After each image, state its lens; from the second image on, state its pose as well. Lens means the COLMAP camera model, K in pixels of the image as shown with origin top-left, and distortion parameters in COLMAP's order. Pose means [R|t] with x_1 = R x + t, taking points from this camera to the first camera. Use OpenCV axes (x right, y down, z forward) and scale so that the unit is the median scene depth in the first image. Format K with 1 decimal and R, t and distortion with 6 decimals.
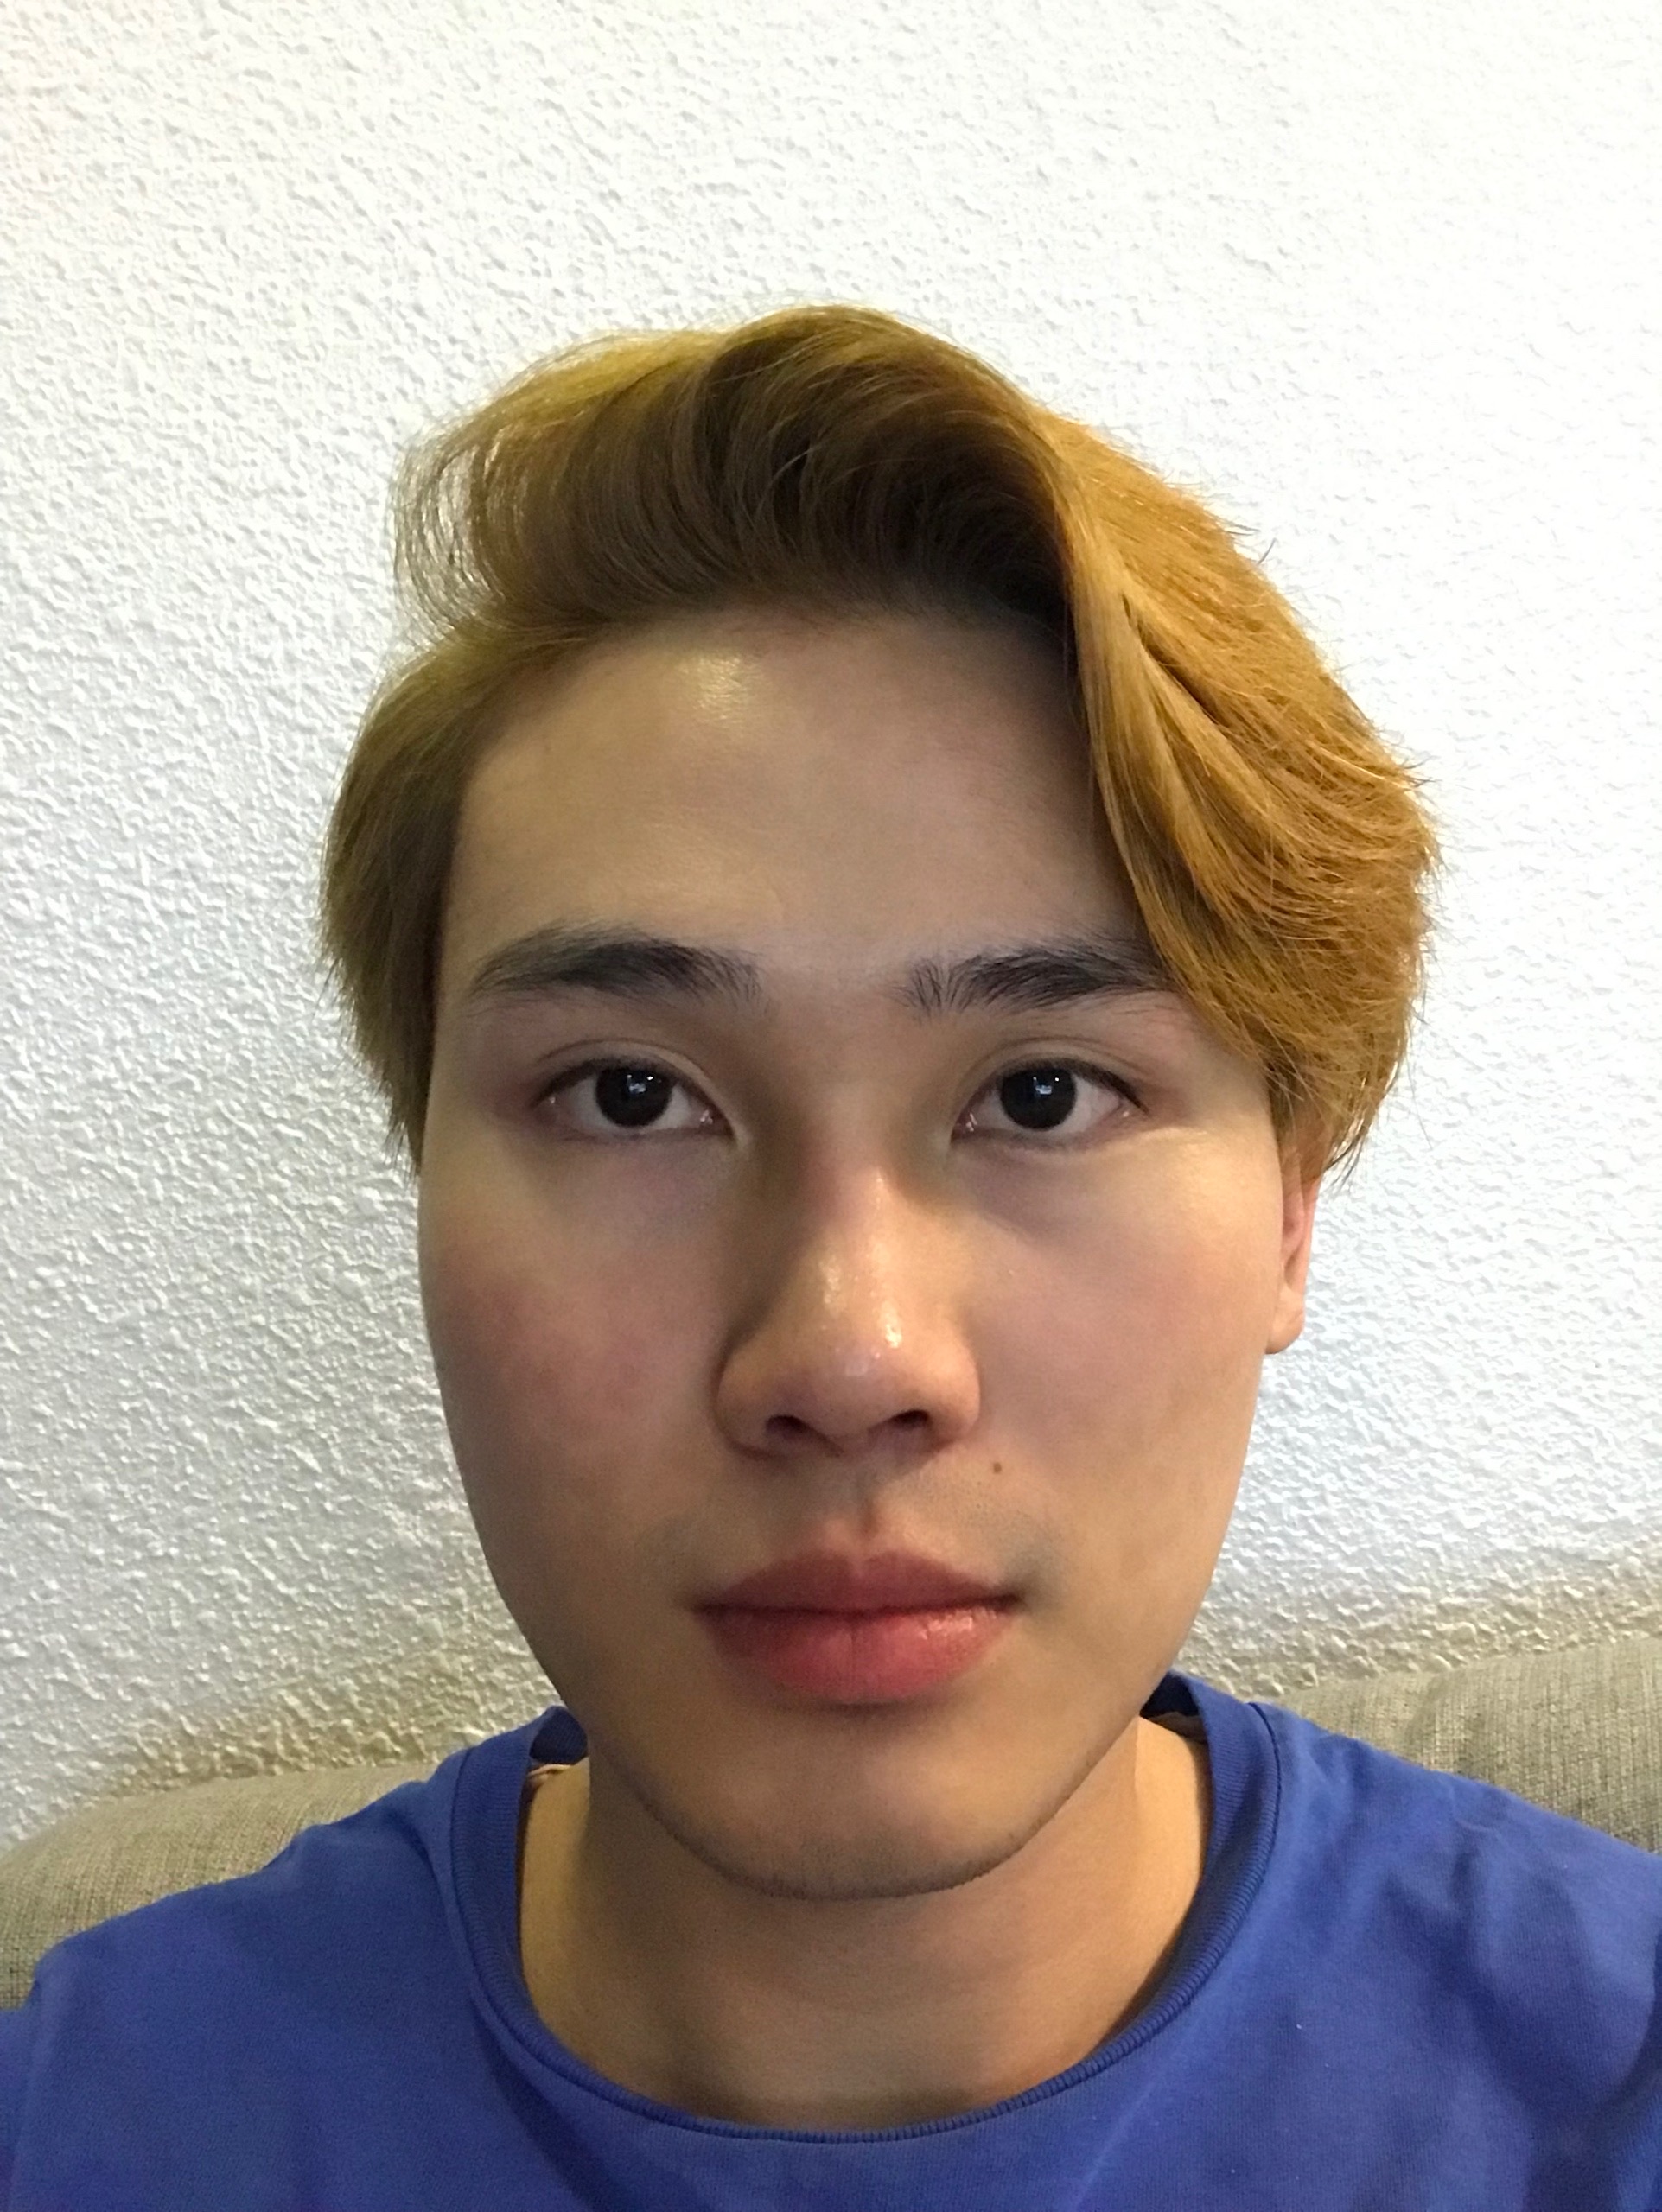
lens RADIAL K [[2063.4, 0, 837.9], [0, 2063.4, 1110.8], [0, 0, 1]] dist [-0.019074, 0.000000]
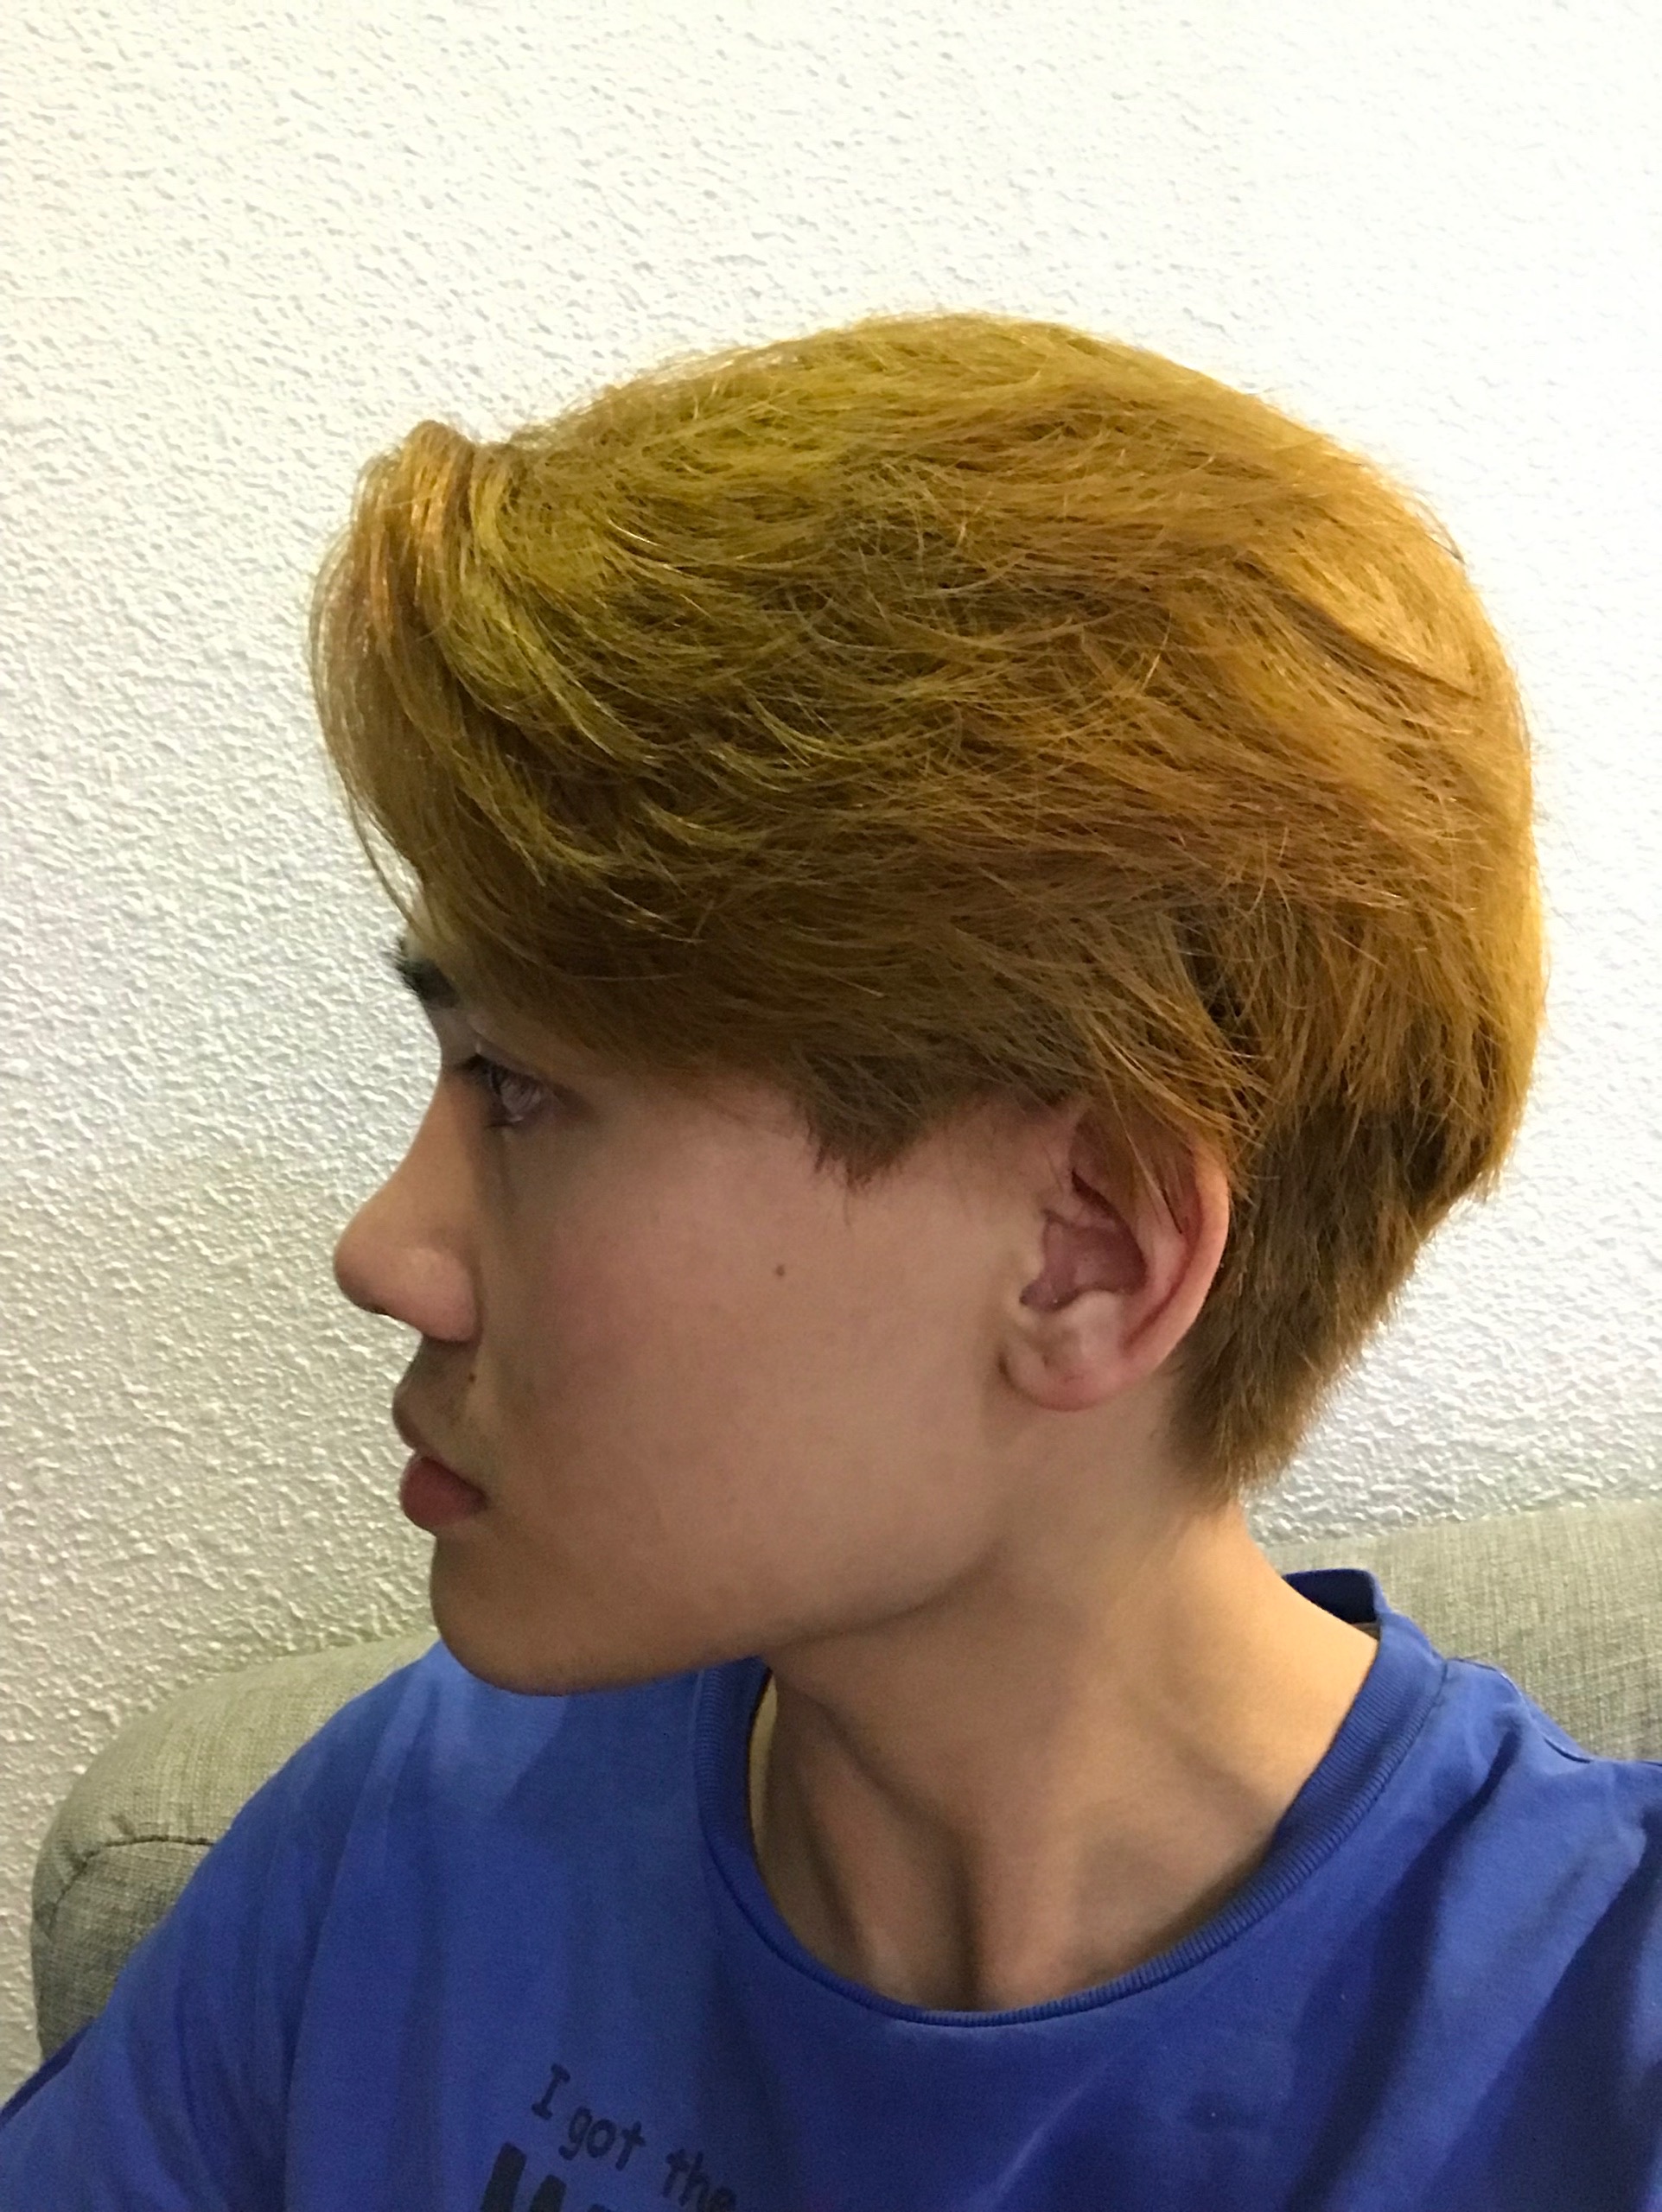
lens RADIAL K [[2063.4, 0, 822.6], [0, 2063.4, 1101.8], [0, 0, 1]] dist [-0.019074, 0.000000]
pose [[0.999829, -0.009798, -0.015694, 0.001572], [0.009974, 0.999888, 0.011176, 0.002333], [0.015582, -0.011331, 0.999814, -0.142188]]
